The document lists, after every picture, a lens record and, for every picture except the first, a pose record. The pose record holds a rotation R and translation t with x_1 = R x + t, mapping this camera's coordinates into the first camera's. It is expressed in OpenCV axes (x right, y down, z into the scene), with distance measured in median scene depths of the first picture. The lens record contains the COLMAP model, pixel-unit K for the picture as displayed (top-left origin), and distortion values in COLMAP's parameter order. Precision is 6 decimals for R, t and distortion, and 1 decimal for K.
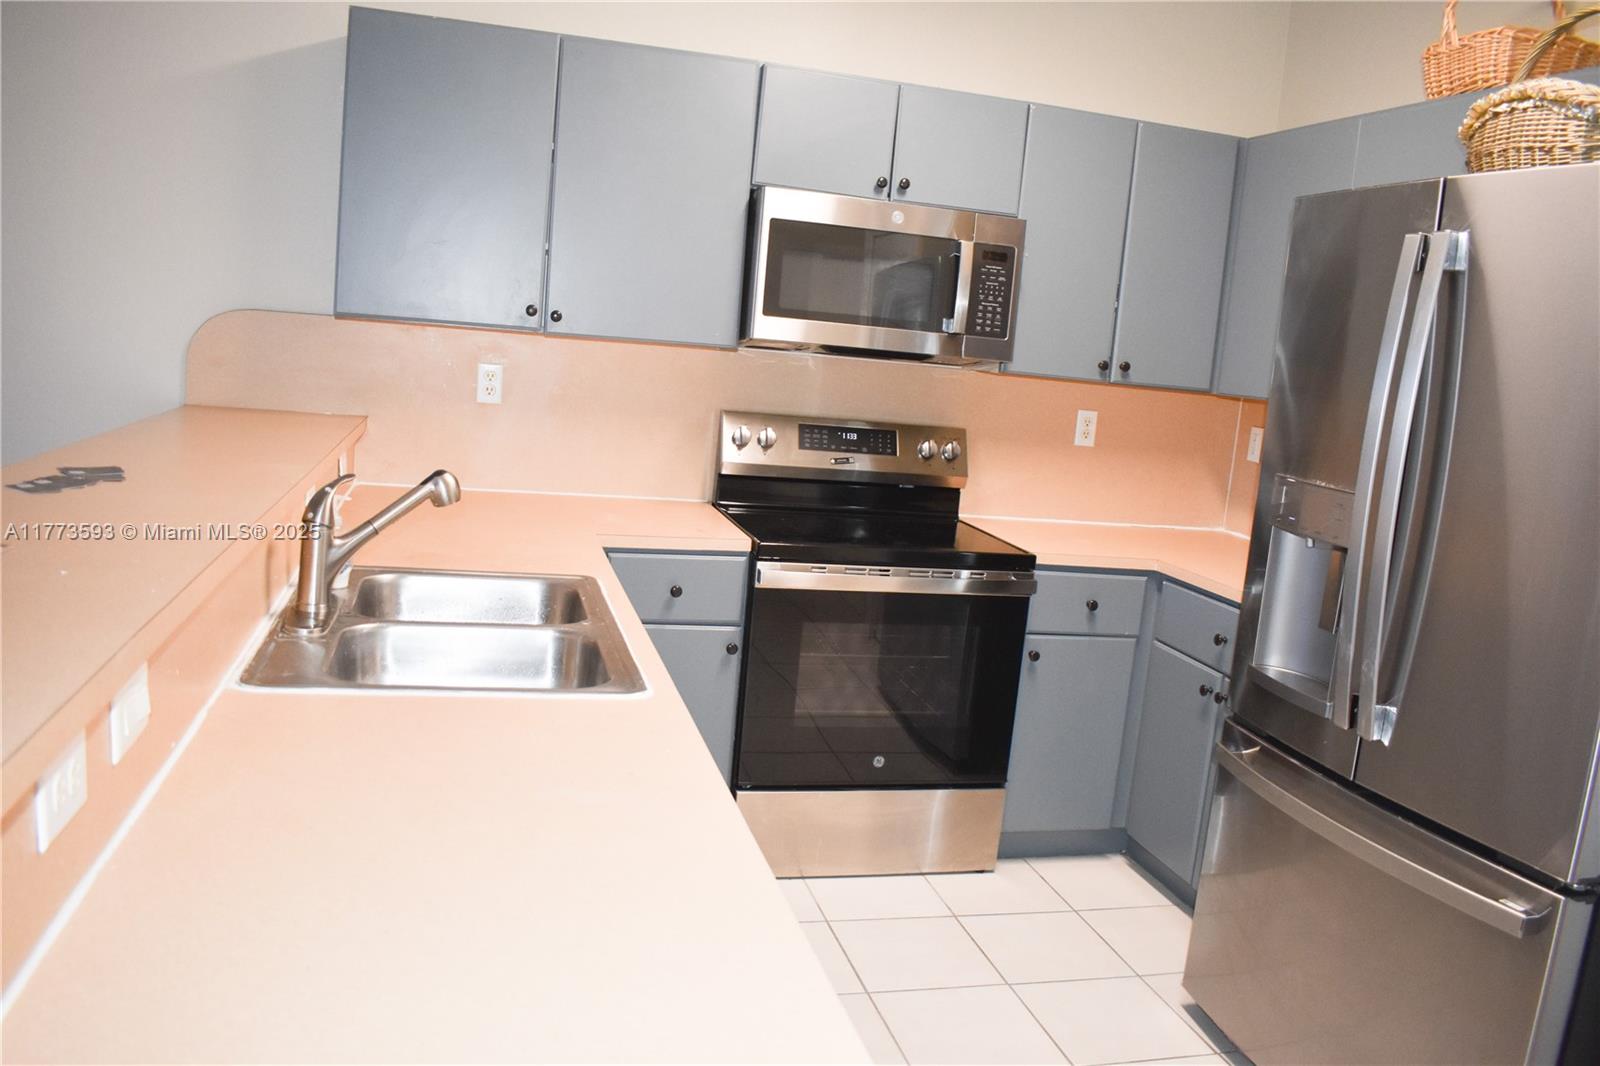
lens RADIAL K [[1255.2, 0, 846.1], [0, 1255.2, 534.0], [0, 0, 1]] dist [-0.091653, 0.004366]
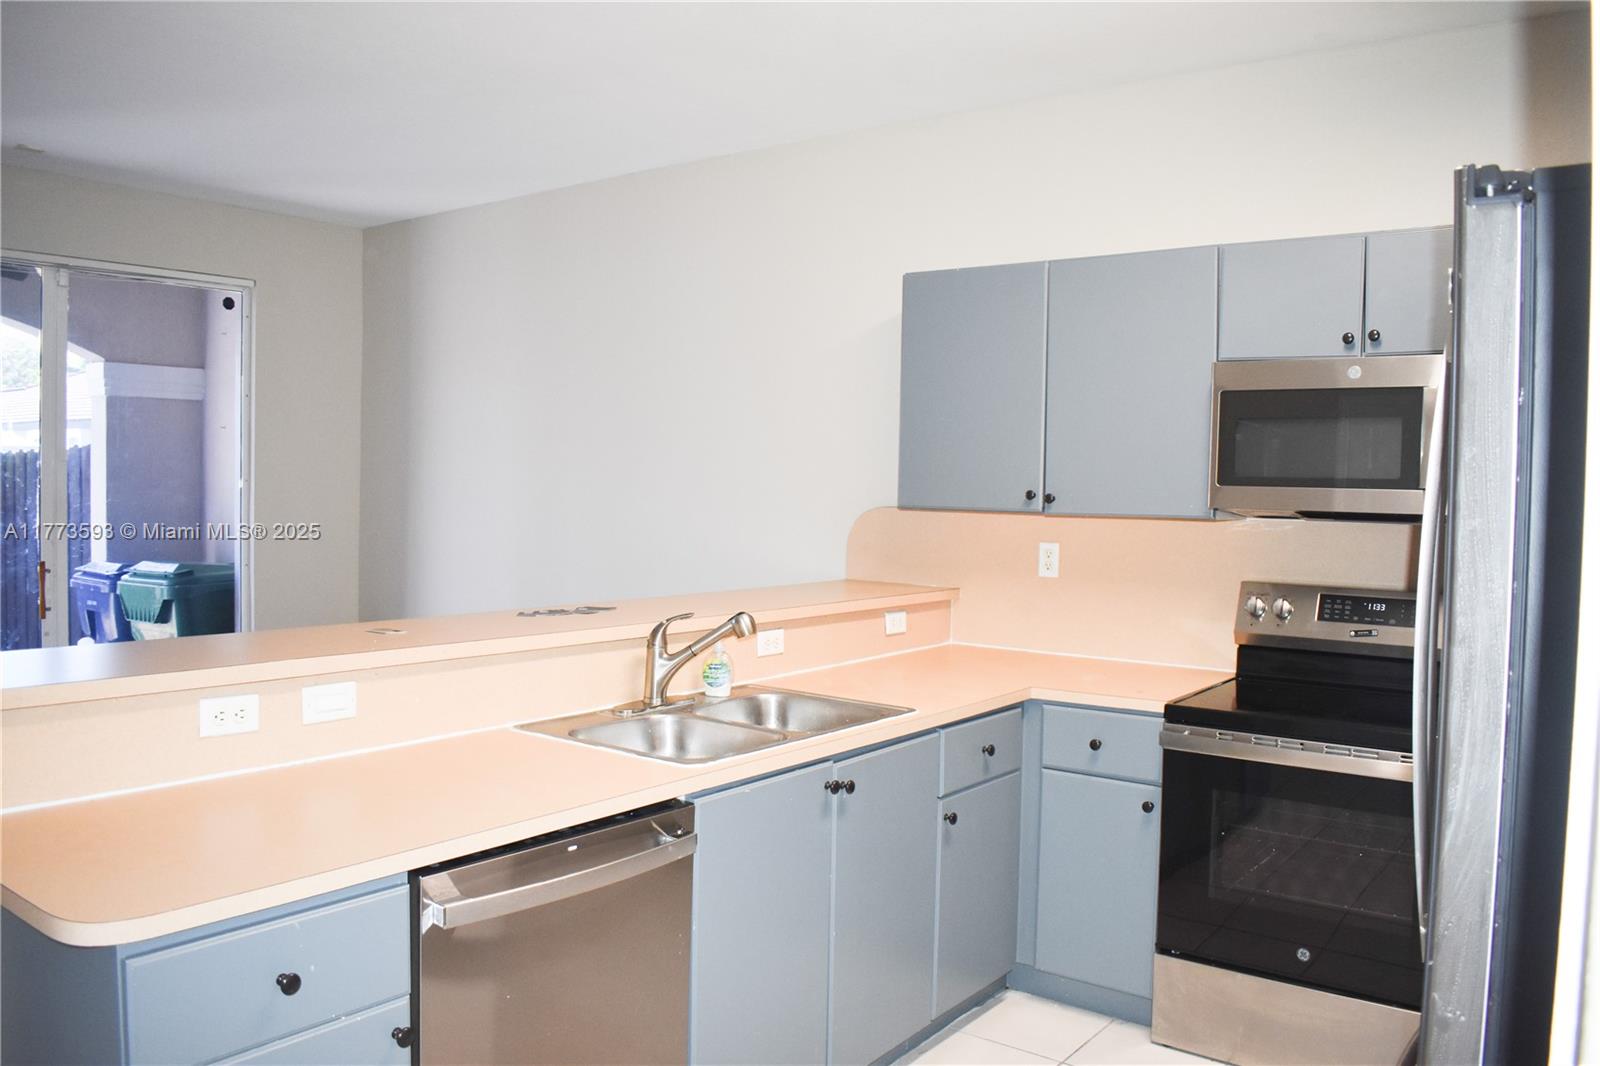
lens RADIAL K [[1255.2, 0, 846.1], [0, 1255.2, 534.0], [0, 0, 1]] dist [-0.091653, 0.004366]
pose [[0.637227, -0.054054, -0.768778, 0.500714], [-0.080560, 0.987401, -0.136200, 0.026757], [0.766454, 0.148723, 0.624844, 0.135460]]
